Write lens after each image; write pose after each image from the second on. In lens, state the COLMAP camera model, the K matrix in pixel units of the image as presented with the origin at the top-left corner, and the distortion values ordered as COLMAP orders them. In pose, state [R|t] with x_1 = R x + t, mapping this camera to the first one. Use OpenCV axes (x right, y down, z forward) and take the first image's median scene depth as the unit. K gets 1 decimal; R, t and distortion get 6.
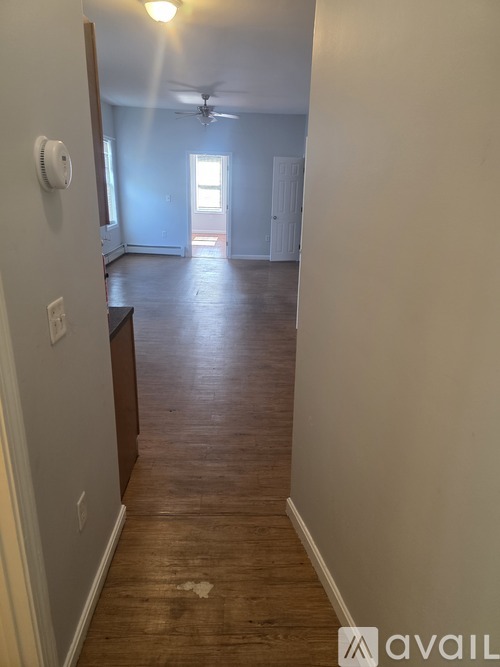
lens RADIAL K [[451.3, 0, 261.1], [0, 451.3, 333.9], [0, 0, 1]] dist [0.000567, -0.000822]
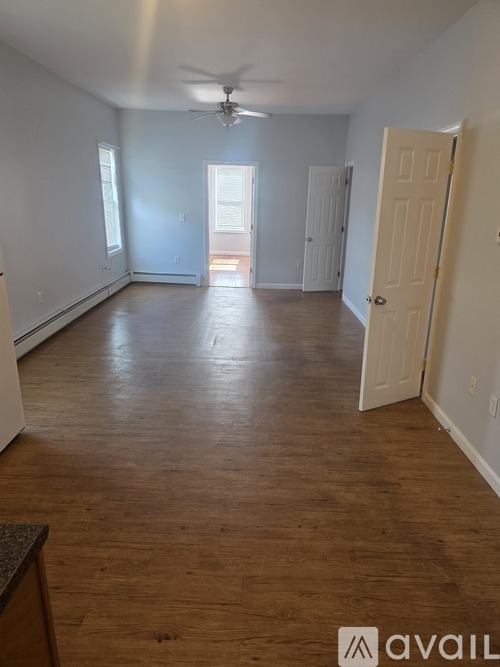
lens RADIAL K [[450.2, 0, 250.0], [0, 450.2, 333.5], [0, 0, 1]] dist [0.001501, 0.000164]
pose [[0.997962, 0.006450, -0.063480, -0.026824], [-0.008349, 0.999524, -0.029702, -0.065271], [0.063258, 0.030172, 0.997541, 0.191697]]
